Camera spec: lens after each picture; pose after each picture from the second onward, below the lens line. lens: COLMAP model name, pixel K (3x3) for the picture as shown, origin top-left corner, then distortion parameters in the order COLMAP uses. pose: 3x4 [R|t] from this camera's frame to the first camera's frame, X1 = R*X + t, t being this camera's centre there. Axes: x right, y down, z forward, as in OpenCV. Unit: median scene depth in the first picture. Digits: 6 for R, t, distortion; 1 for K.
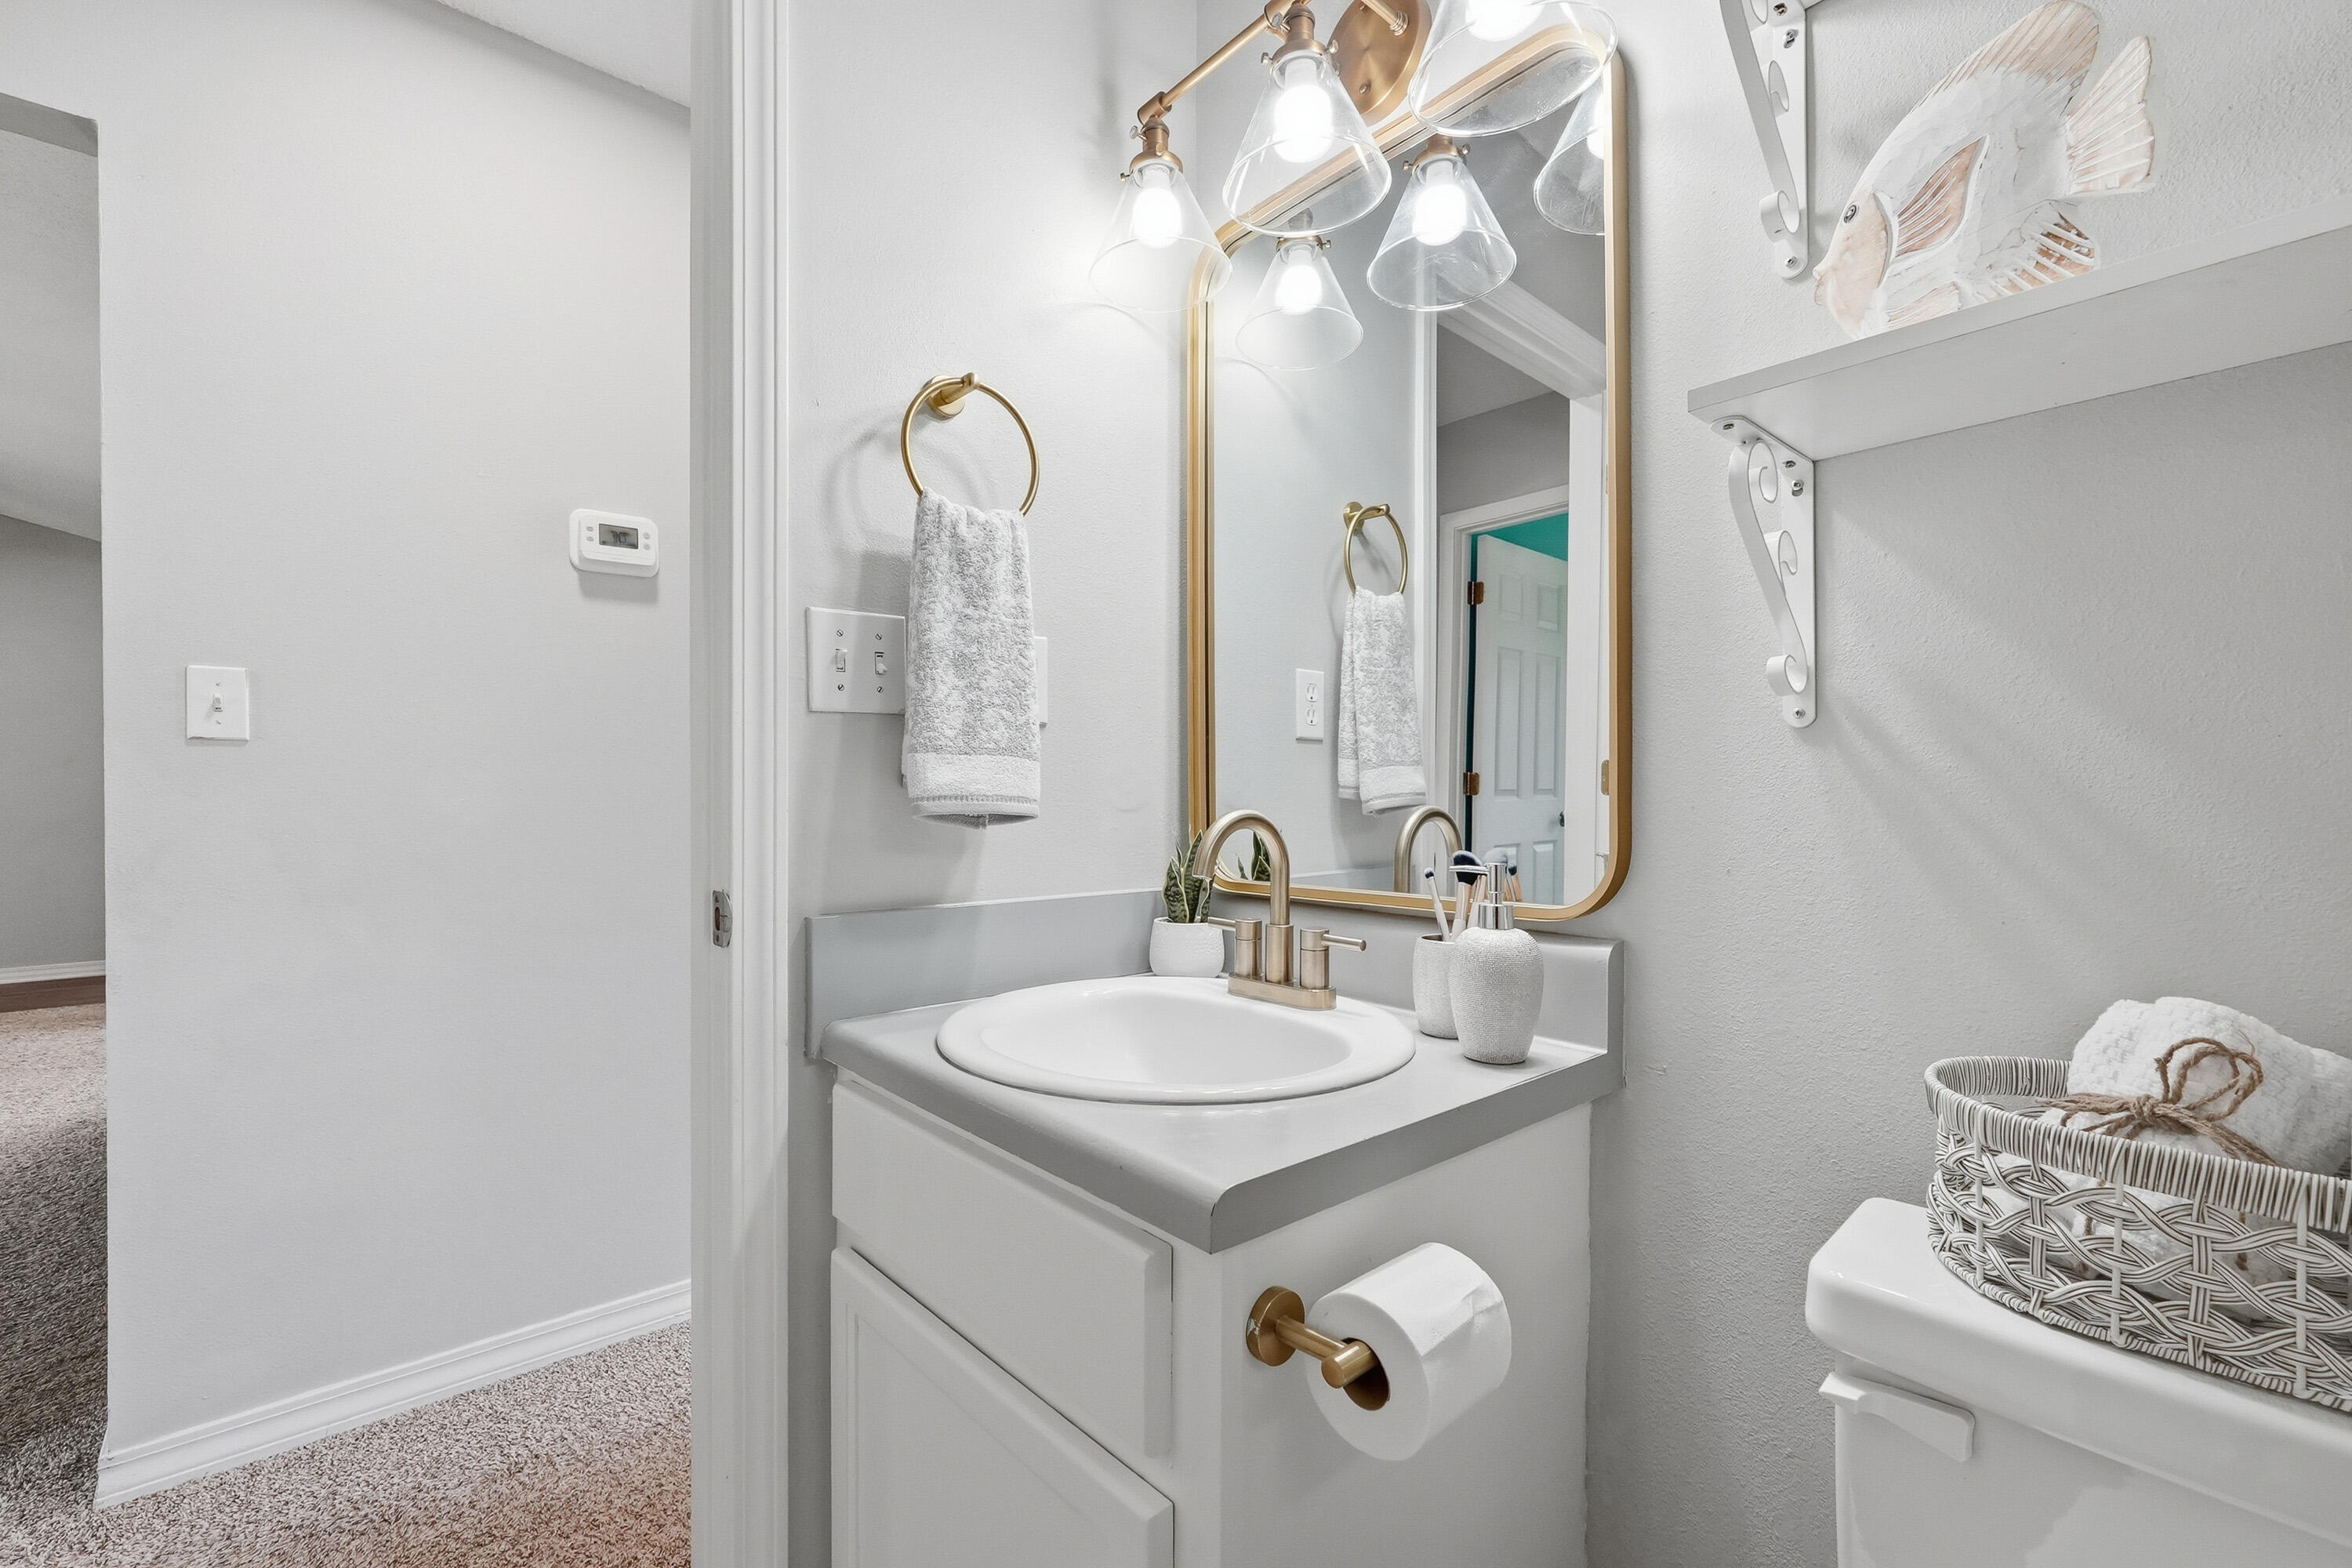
lens RADIAL K [[977.0, 0, 1158.8], [0, 977.0, 805.5], [0, 0, 1]] dist [-0.001926, -0.000226]
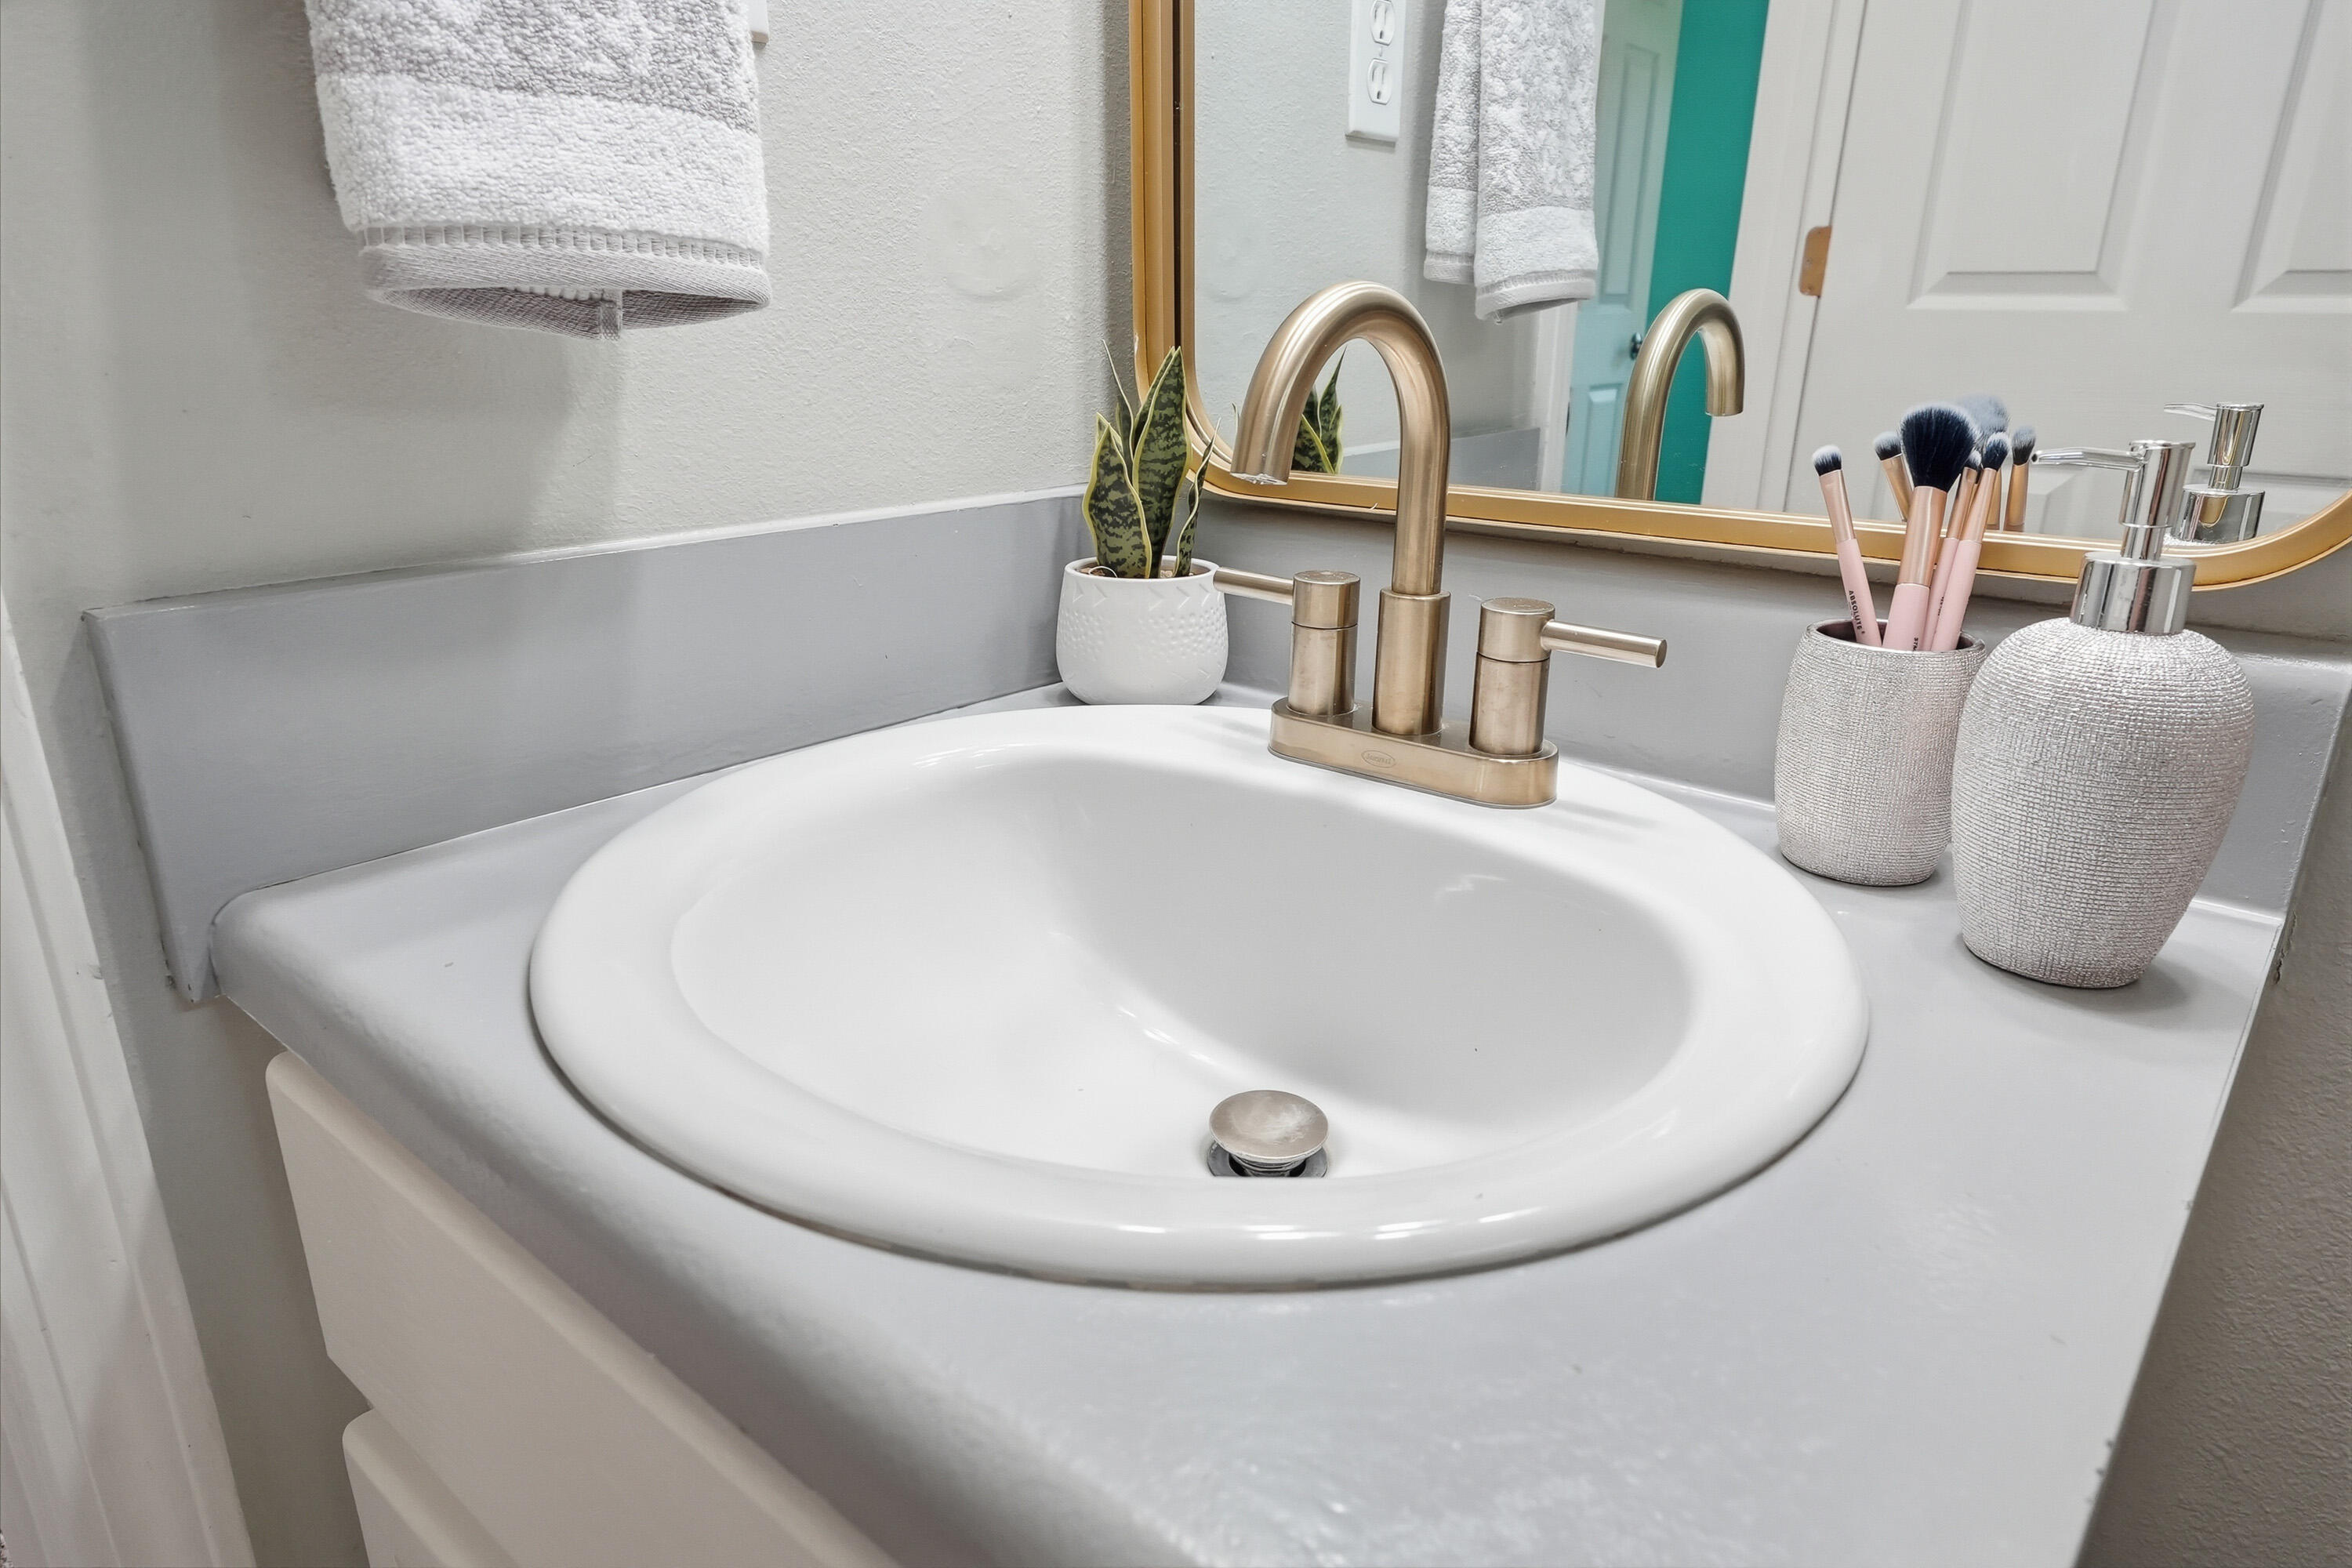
lens RADIAL K [[1286.5, 0, 1130.2], [0, 1286.5, 772.4], [0, 0, 1]] dist [-0.007620, 0.006383]
pose [[0.988159, -0.045246, 0.146607, -0.070481], [-0.004905, 0.945725, 0.324930, 0.020736], [-0.153352, -0.321802, 0.934305, 0.491720]]
